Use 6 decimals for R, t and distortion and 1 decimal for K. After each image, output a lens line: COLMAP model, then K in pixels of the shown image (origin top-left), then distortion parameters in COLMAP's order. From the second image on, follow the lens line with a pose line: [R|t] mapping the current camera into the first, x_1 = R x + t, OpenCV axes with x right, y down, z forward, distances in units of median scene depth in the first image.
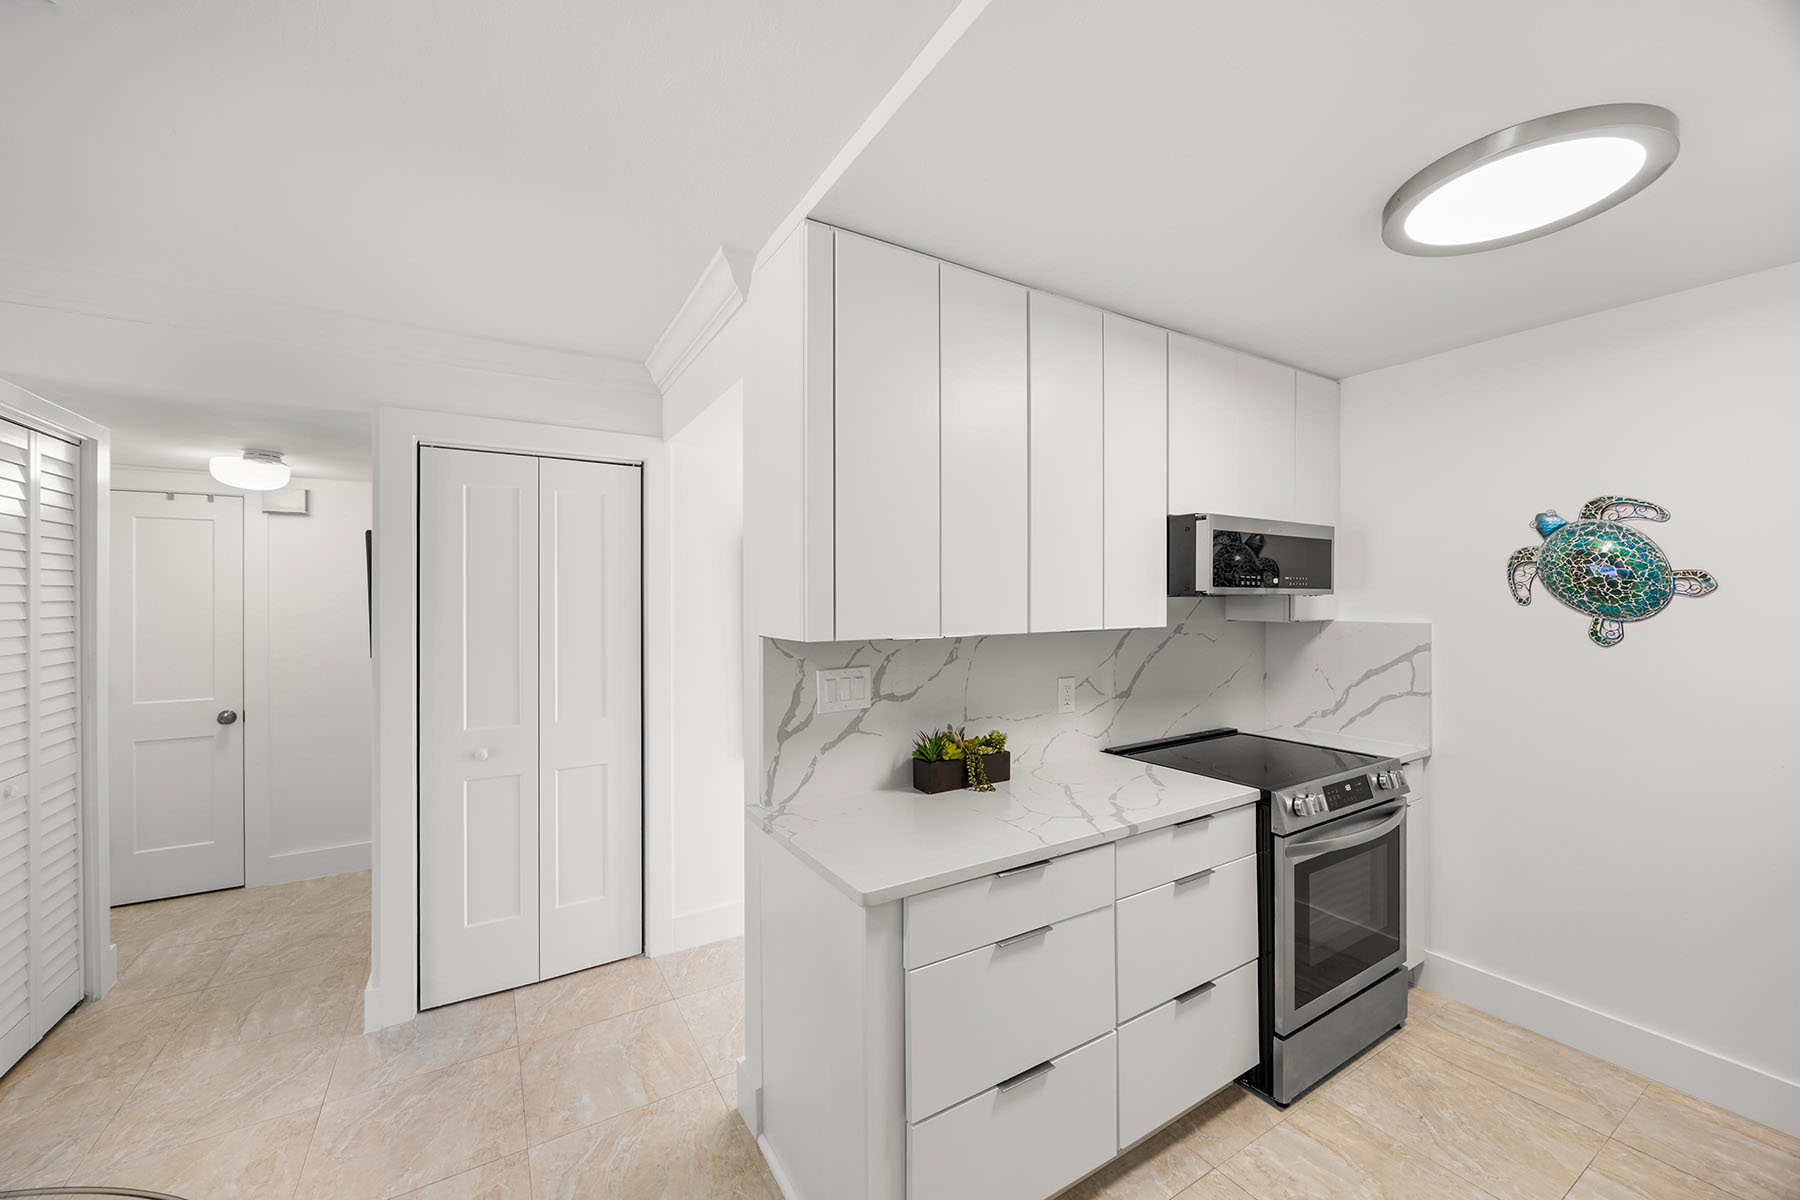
lens RADIAL K [[689.9, 0, 894.9], [0, 689.9, 593.7], [0, 0, 1]] dist [-0.004342, 0.000499]
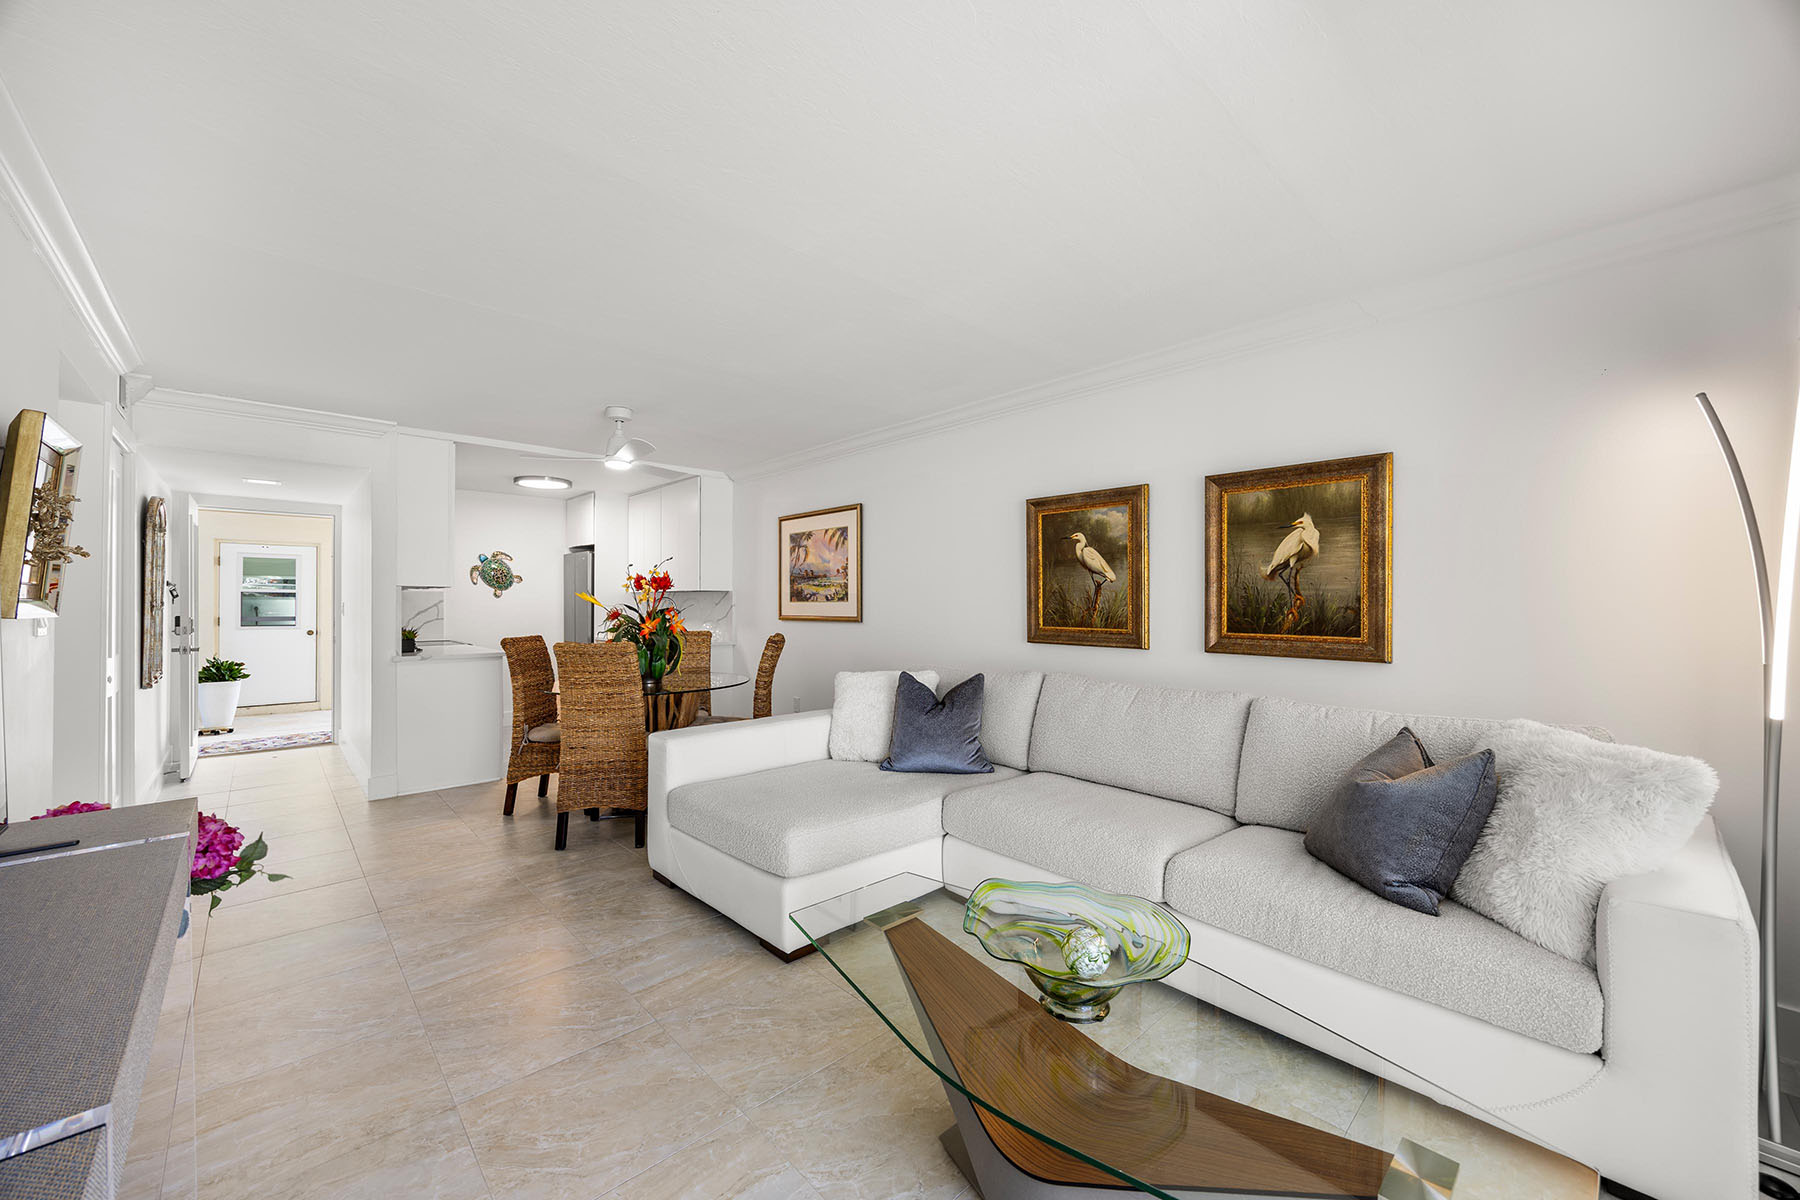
lens RADIAL K [[689.9, 0, 912.2], [0, 689.9, 602.6], [0, 0, 1]] dist [-0.004342, 0.000499]
pose [[-0.206006, 0.008369, 0.978515, -2.570367], [-0.007816, 0.999917, -0.010198, 0.118420], [-0.978519, -0.009749, -0.205924, -0.244441]]
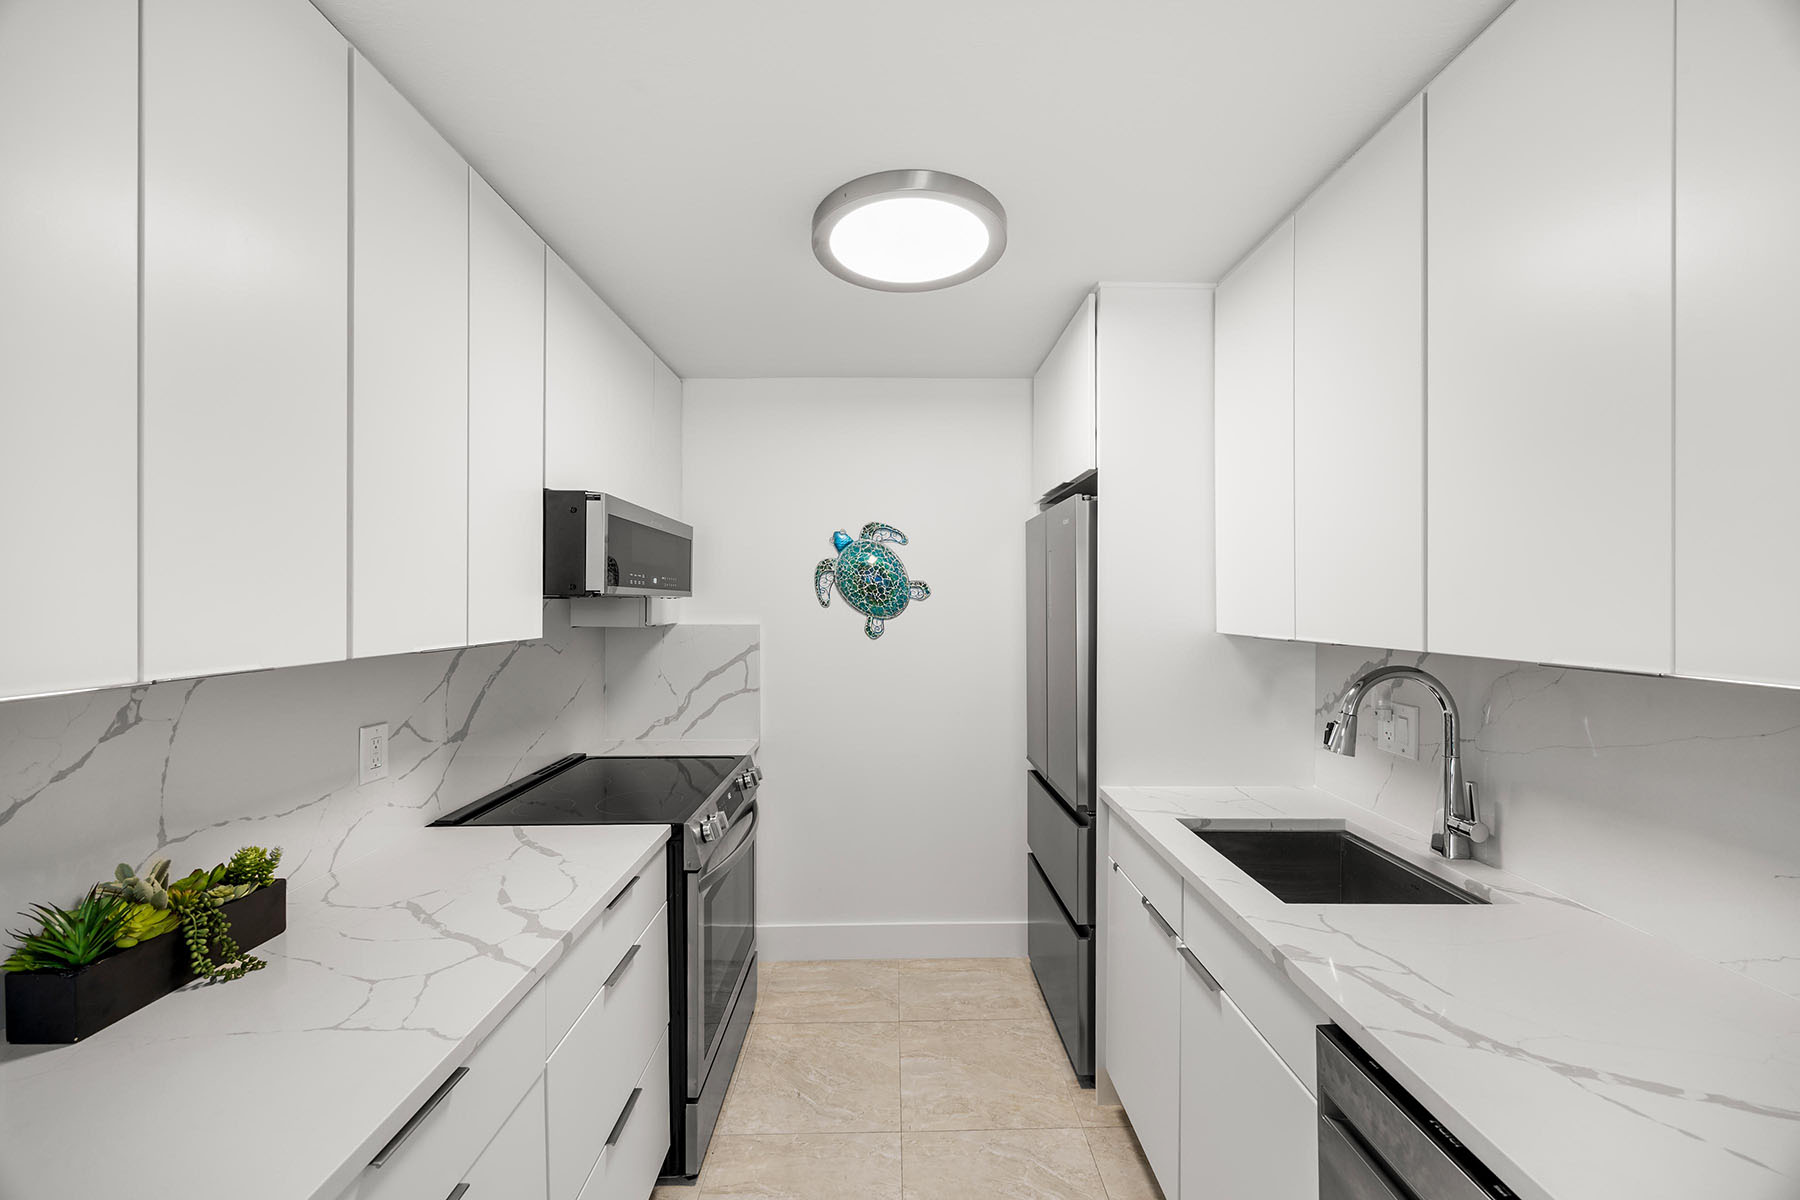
lens RADIAL K [[689.9, 0, 899.7], [0, 689.9, 604.5], [0, 0, 1]] dist [-0.004342, 0.000499]
pose [[0.508614, -0.001346, 0.860994, -0.055197], [-0.006009, 0.999969, 0.005113, 0.005672], [-0.860974, -0.007774, 0.508590, 0.305153]]
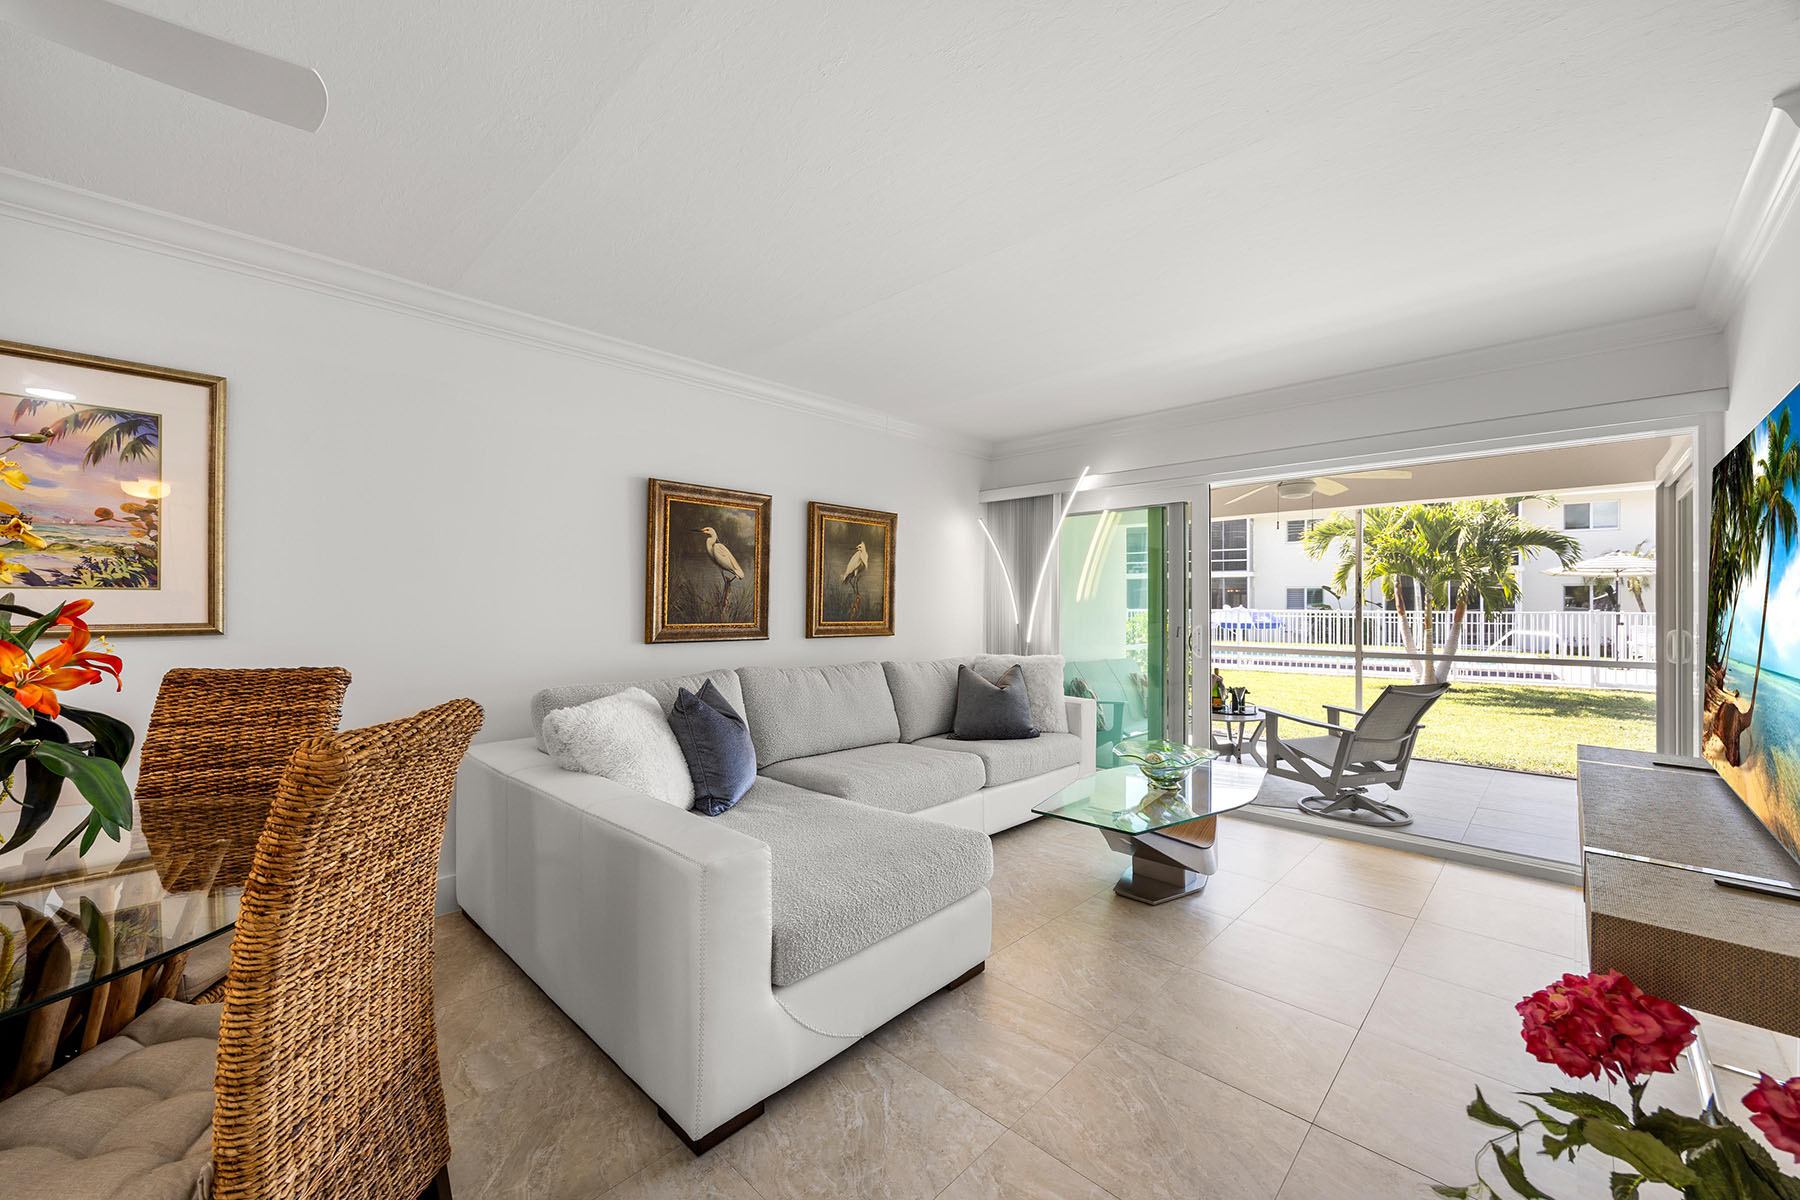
lens RADIAL K [[689.9, 0, 892.7], [0, 689.9, 606.1], [0, 0, 1]] dist [-0.004342, 0.000499]
pose [[-0.967591, 0.002550, -0.252510, -1.029742], [0.003063, 0.999994, -0.001637, 0.121869], [0.252504, -0.002358, -0.967593, 0.729736]]
